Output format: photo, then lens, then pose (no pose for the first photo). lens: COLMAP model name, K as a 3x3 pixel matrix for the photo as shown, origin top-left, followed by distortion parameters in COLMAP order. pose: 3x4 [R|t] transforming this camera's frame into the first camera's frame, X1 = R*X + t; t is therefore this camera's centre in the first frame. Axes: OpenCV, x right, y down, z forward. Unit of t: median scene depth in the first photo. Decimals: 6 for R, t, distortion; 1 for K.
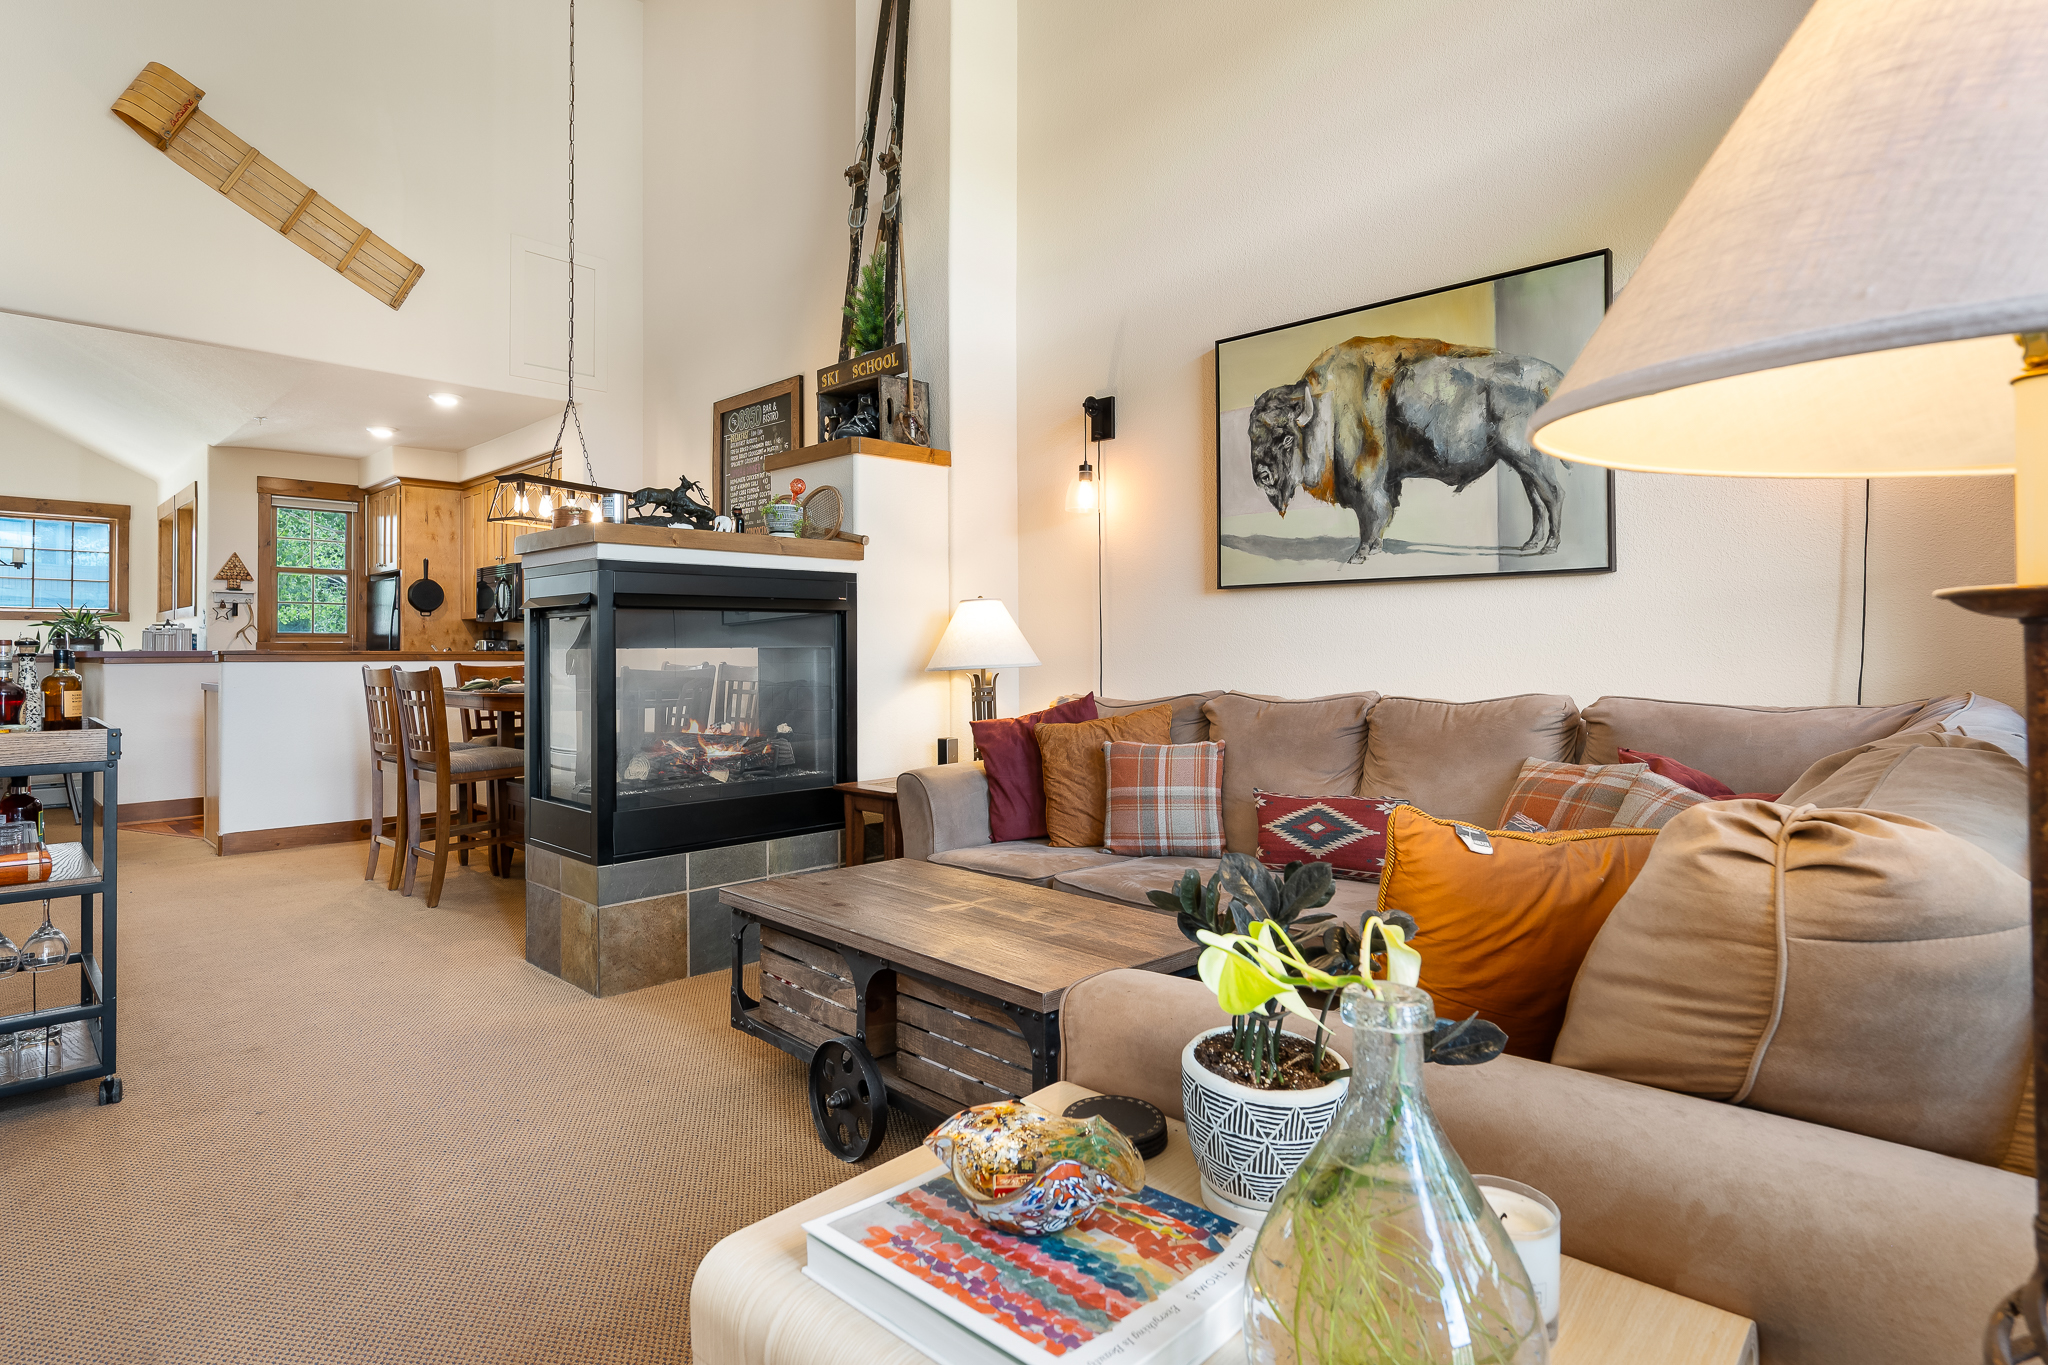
lens RADIAL K [[1069.5, 0, 1027.7], [0, 1069.5, 647.4], [0, 0, 1]] dist [0.001197, -0.001057]
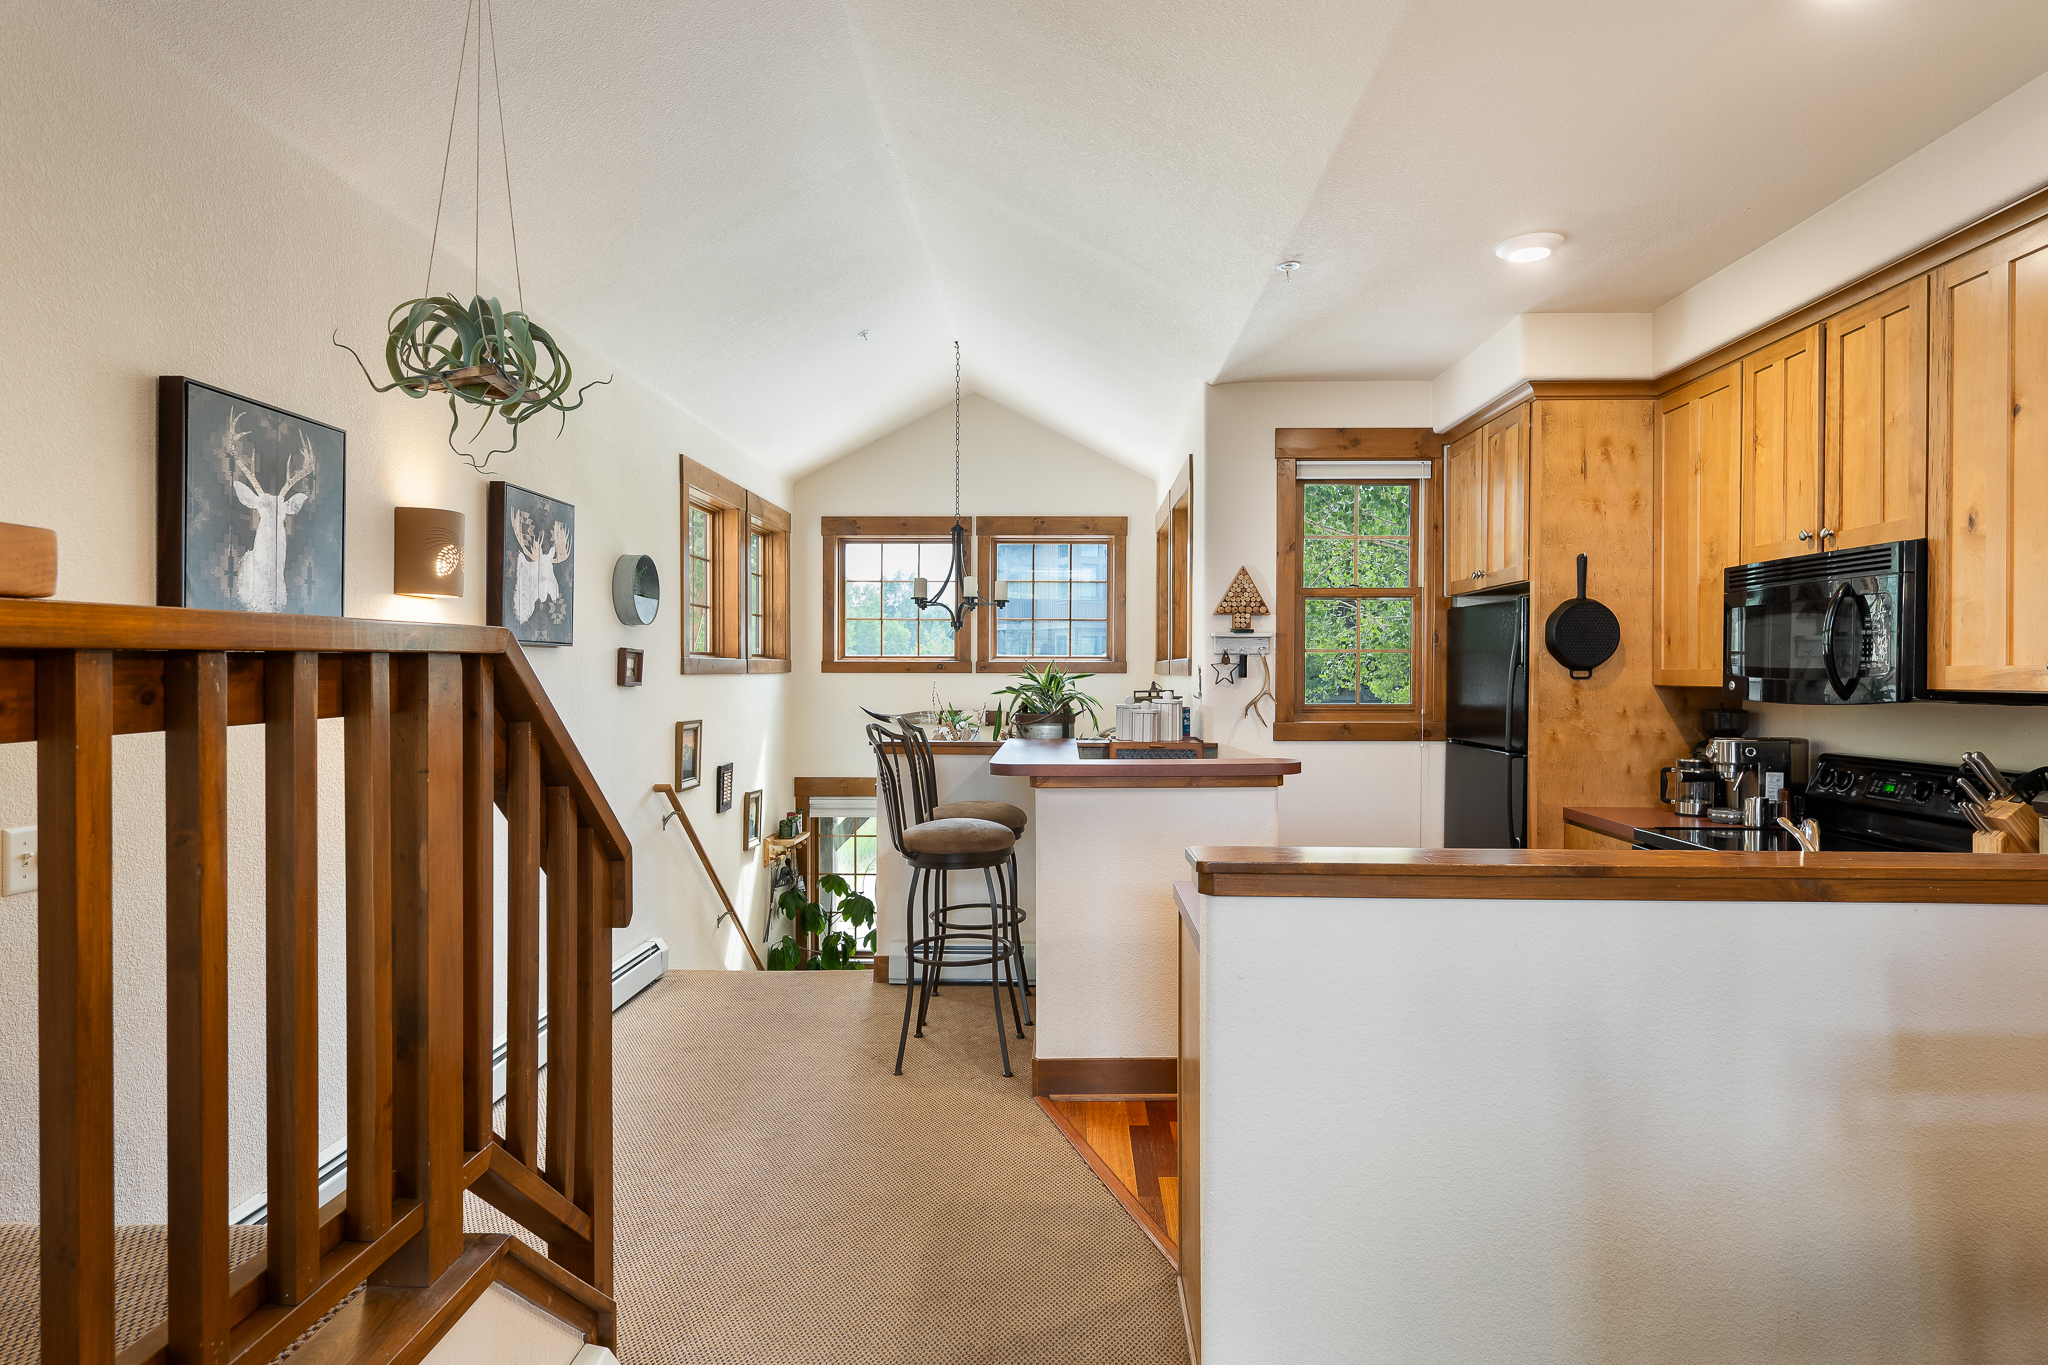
lens RADIAL K [[1112.0, 0, 1035.8], [0, 1112.0, 678.1], [0, 0, 1]] dist [-0.000679, 0.001276]
pose [[0.681251, 0.008890, -0.731996, -0.376076], [0.000496, 0.999920, 0.012606, -0.035995], [0.732049, -0.008951, 0.681193, 0.506978]]
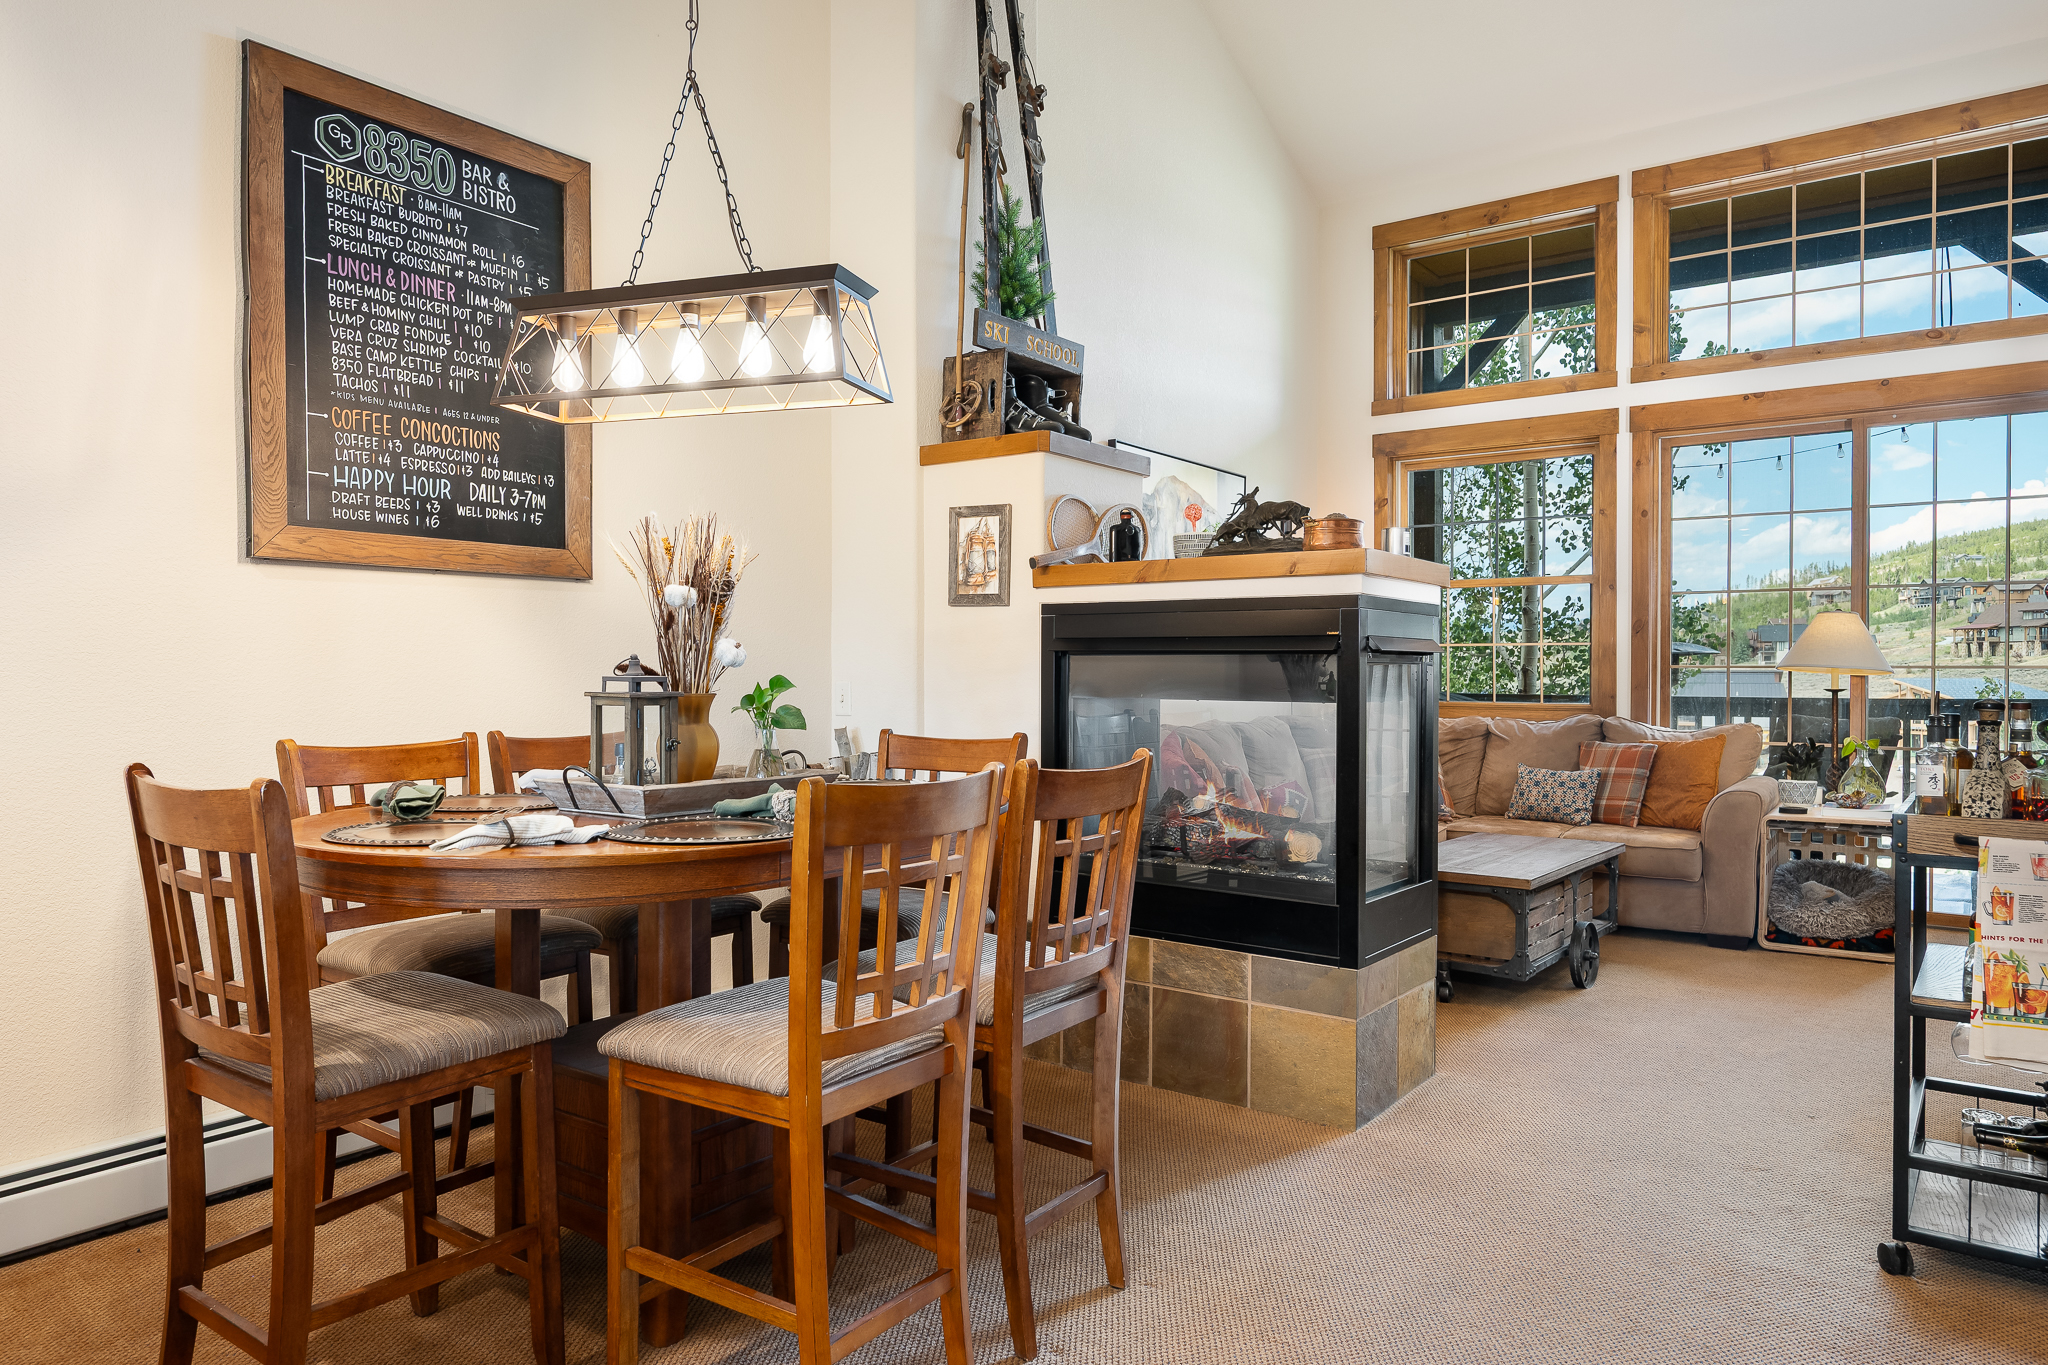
lens RADIAL K [[1337.1, 0, 1024.4], [0, 1337.1, 688.1], [0, 0, 1]] dist [-0.009457, 0.001990]
pose [[-0.153138, -0.008867, 0.988165, -0.612425], [-0.007692, 0.999940, 0.007781, -0.006775], [-0.988175, -0.006409, -0.153197, 0.619450]]
